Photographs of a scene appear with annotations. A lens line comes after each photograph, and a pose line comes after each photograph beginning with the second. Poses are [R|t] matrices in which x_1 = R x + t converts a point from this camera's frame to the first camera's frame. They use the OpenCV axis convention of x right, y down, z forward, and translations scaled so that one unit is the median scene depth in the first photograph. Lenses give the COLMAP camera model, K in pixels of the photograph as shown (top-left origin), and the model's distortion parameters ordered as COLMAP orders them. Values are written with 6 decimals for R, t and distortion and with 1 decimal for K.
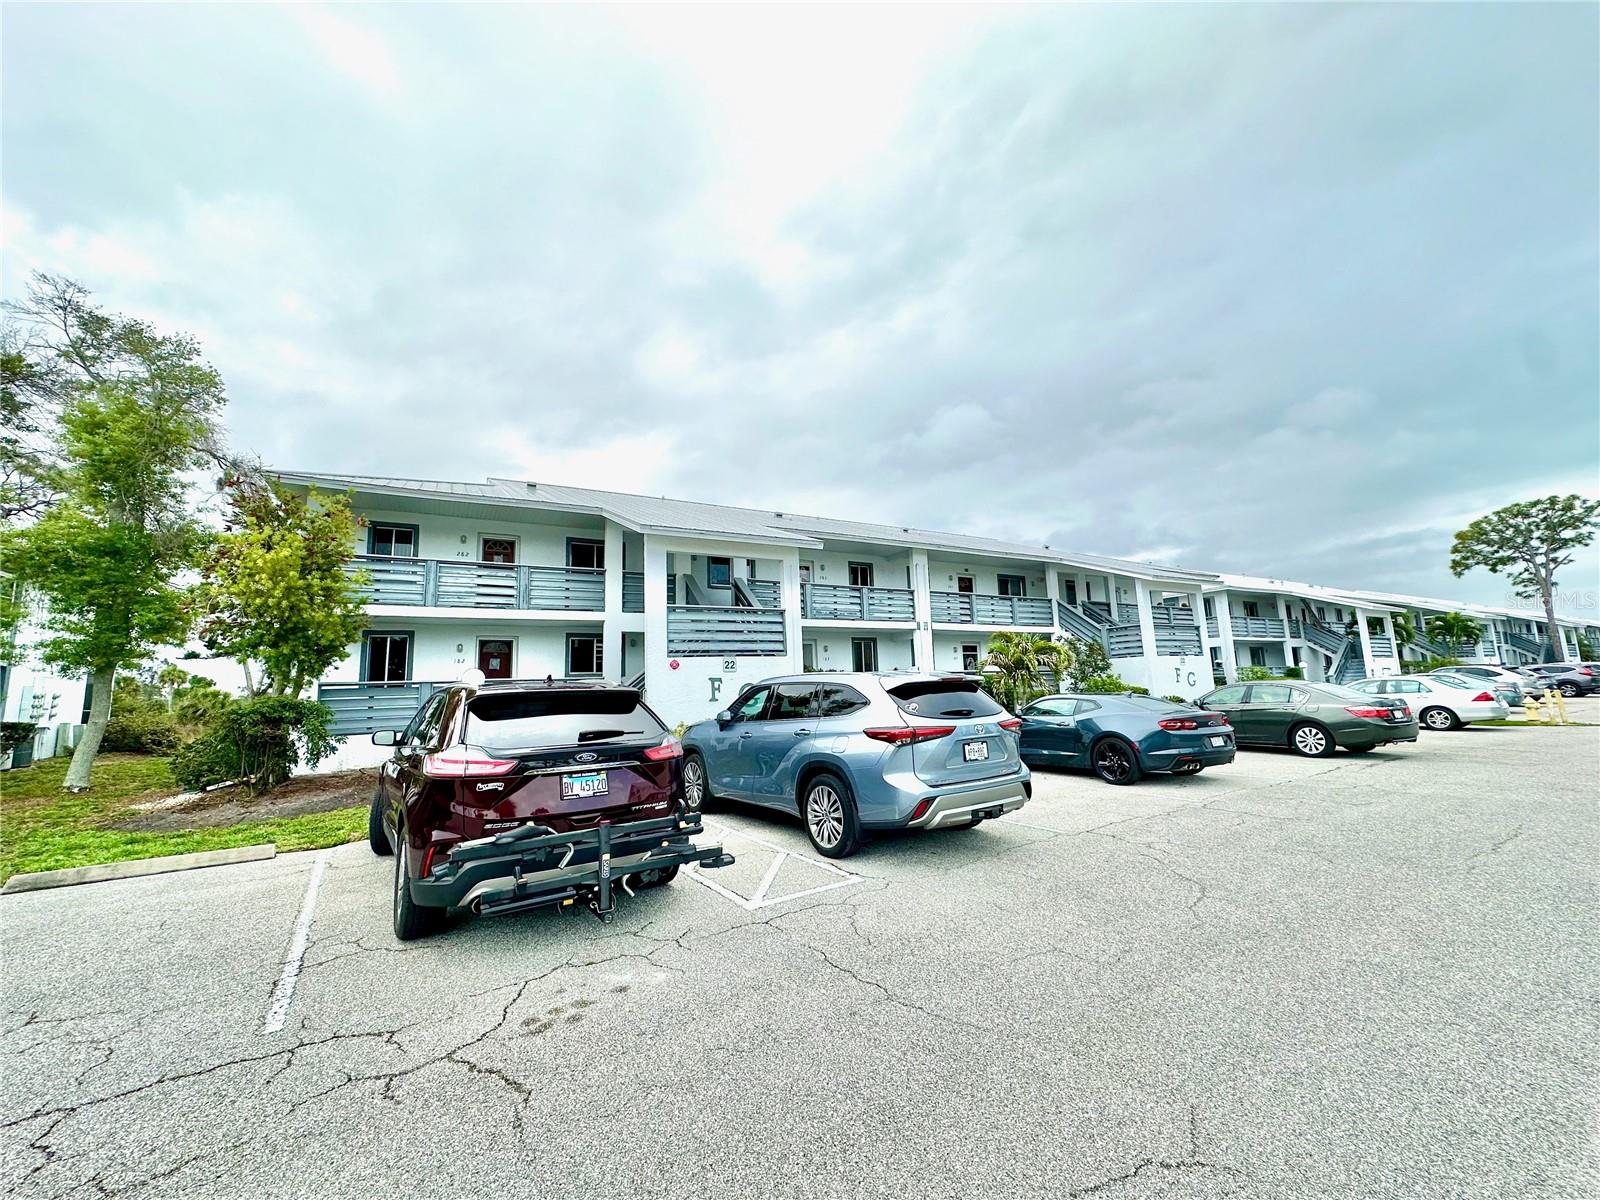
lens RADIAL K [[588.9, 0, 800.0], [0, 588.9, 600.0], [0, 0, 1]] dist [-0.000108, -0.000058]
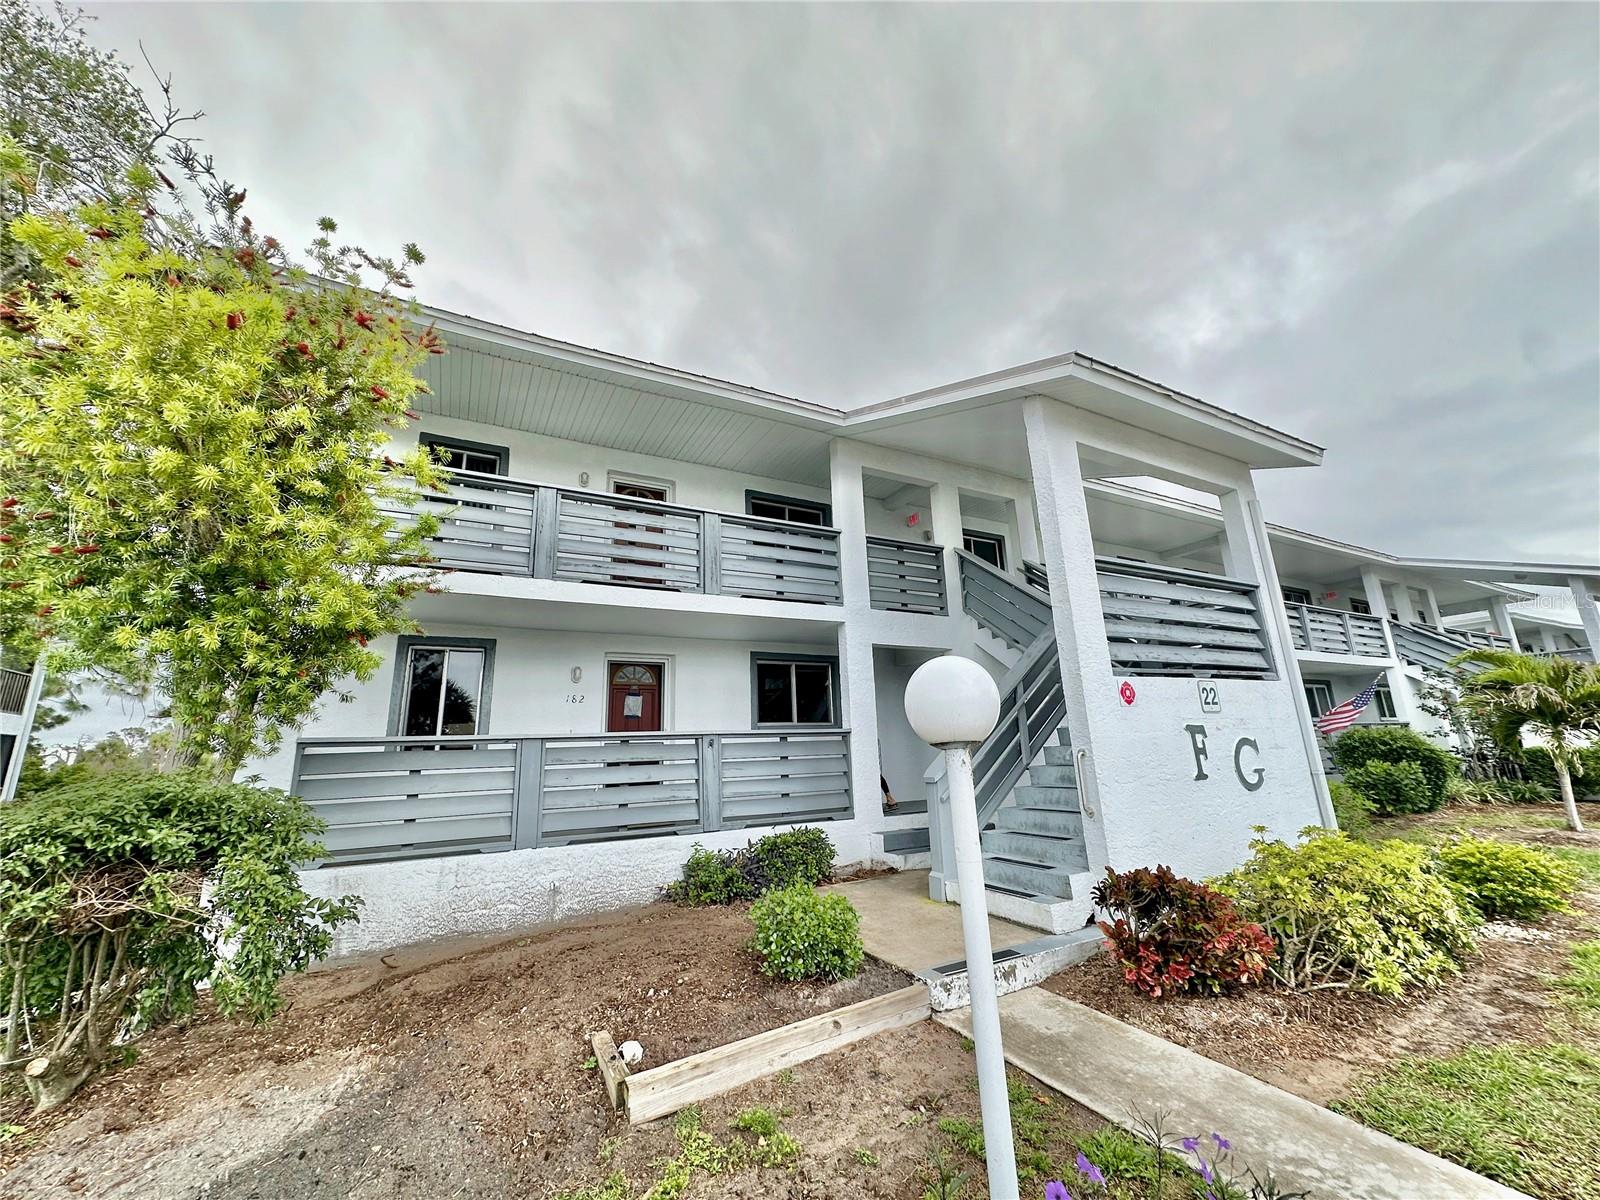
lens RADIAL K [[601.3, 0, 800.0], [0, 601.3, 600.0], [0, 0, 1]] dist [-0.000295, 0.000033]
pose [[0.999672, -0.008718, -0.024072, -0.424037], [0.006168, 0.994554, -0.104042, 0.084630], [0.024848, 0.103860, 0.994282, 0.541137]]
